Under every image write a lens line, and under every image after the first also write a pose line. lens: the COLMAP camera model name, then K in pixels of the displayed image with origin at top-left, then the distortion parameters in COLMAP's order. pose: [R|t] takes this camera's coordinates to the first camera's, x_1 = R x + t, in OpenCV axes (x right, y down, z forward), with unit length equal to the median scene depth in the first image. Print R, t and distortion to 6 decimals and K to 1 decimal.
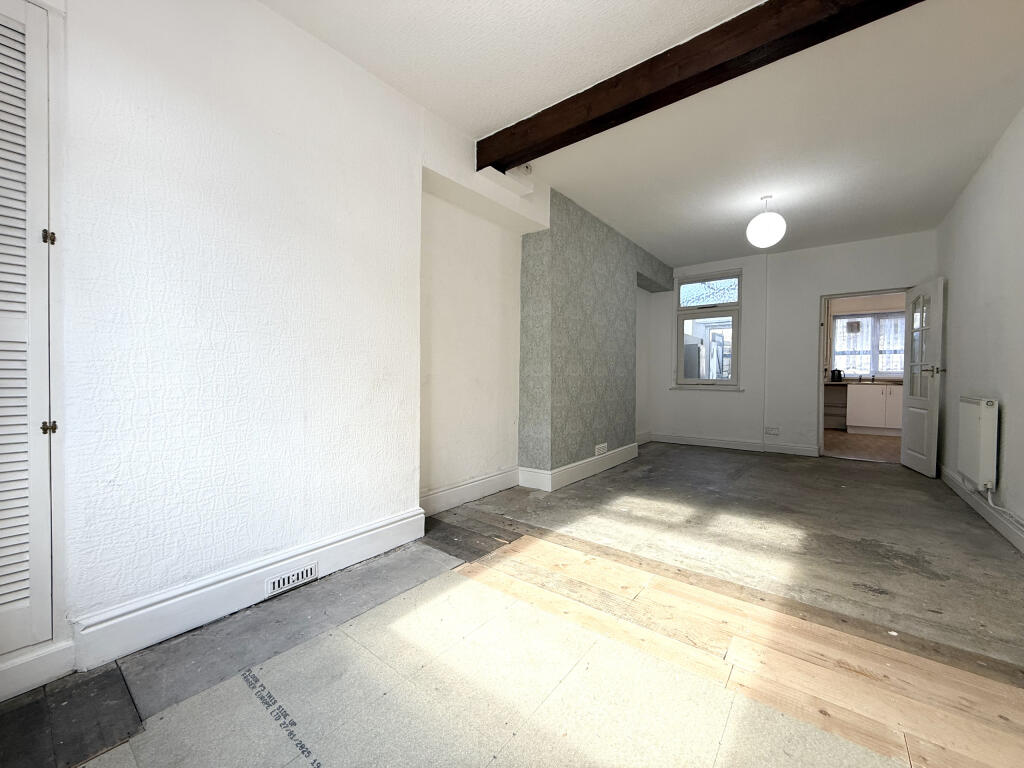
lens RADIAL K [[406.7, 0, 511.9], [0, 406.7, 382.7], [0, 0, 1]] dist [-0.001299, 0.000019]
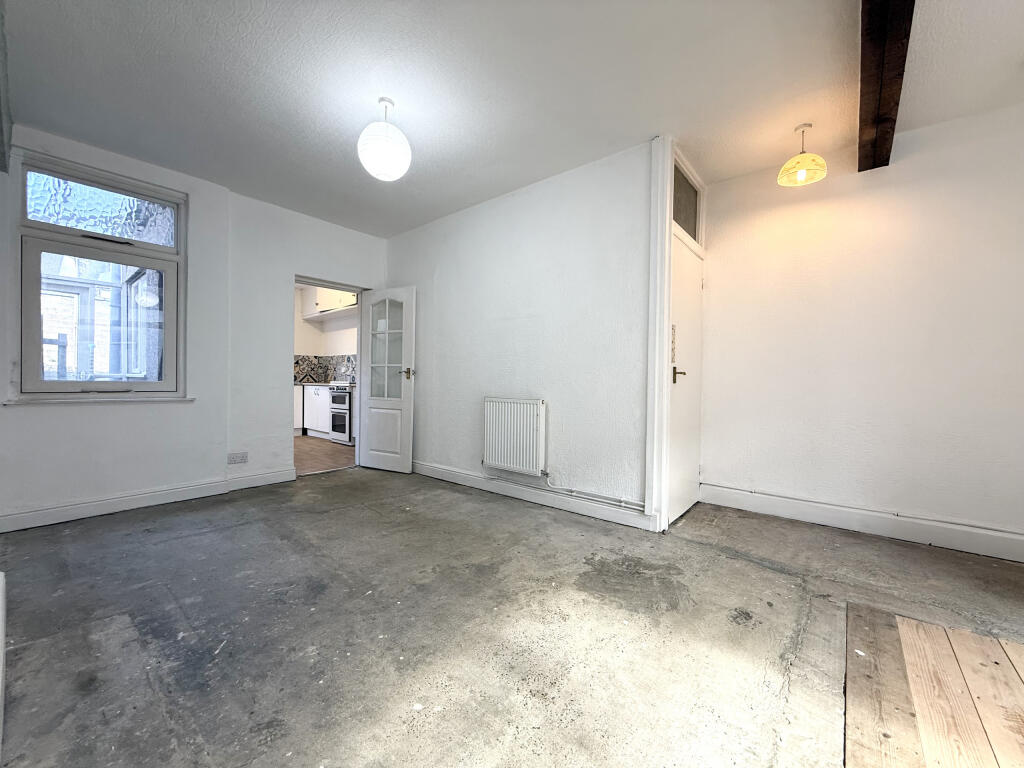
lens RADIAL K [[406.7, 0, 511.2], [0, 406.7, 385.1], [0, 0, 1]] dist [-0.001299, 0.000019]
pose [[0.040202, -0.017473, 0.999039, -0.022901], [0.006933, 0.999828, 0.017208, -0.020554], [-0.999168, 0.006235, 0.040316, 1.063855]]
